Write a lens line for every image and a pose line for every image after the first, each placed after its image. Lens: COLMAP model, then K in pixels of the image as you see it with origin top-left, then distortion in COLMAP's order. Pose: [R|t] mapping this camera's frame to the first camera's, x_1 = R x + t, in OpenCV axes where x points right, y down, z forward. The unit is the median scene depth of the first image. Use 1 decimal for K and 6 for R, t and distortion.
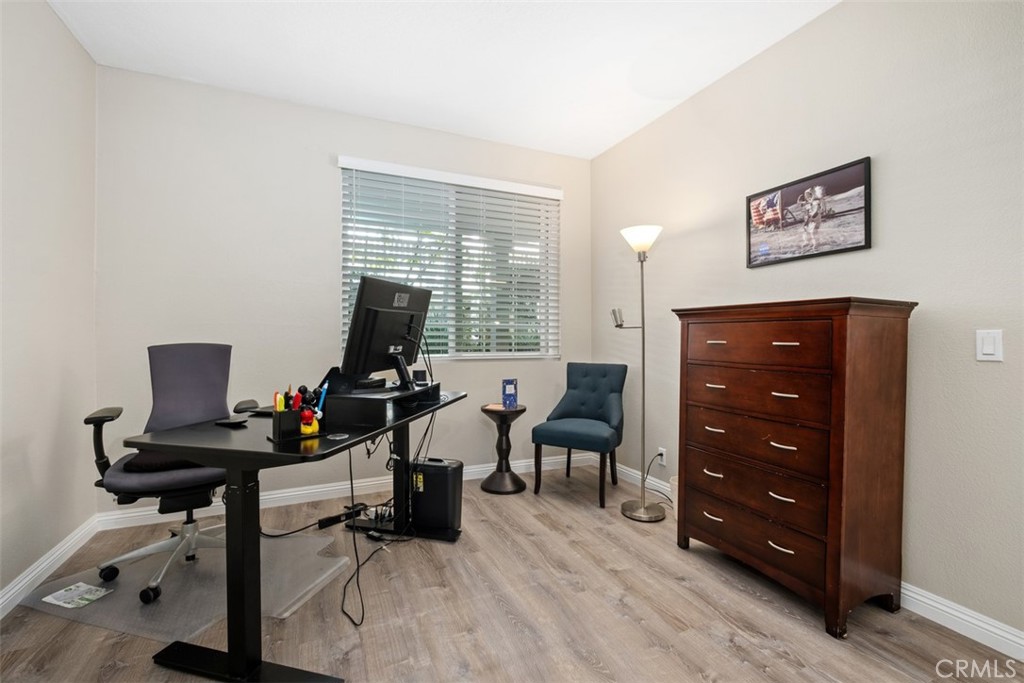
lens RADIAL K [[444.7, 0, 507.9], [0, 444.7, 331.3], [0, 0, 1]] dist [-0.007704, -0.000579]
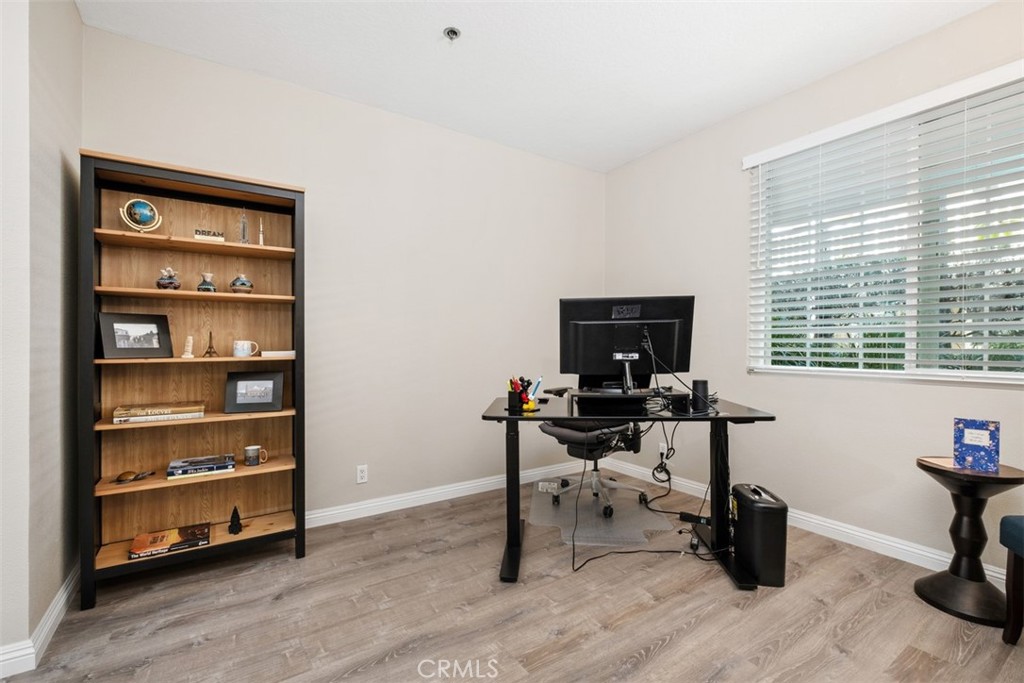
lens RADIAL K [[449.3, 0, 513.3], [0, 449.3, 346.6], [0, 0, 1]] dist [-0.002389, -0.000392]
pose [[0.153773, -0.000964, -0.988106, 0.552822], [0.010770, 0.999942, 0.000700, 0.009256], [0.988047, -0.010749, 0.153775, 0.381789]]
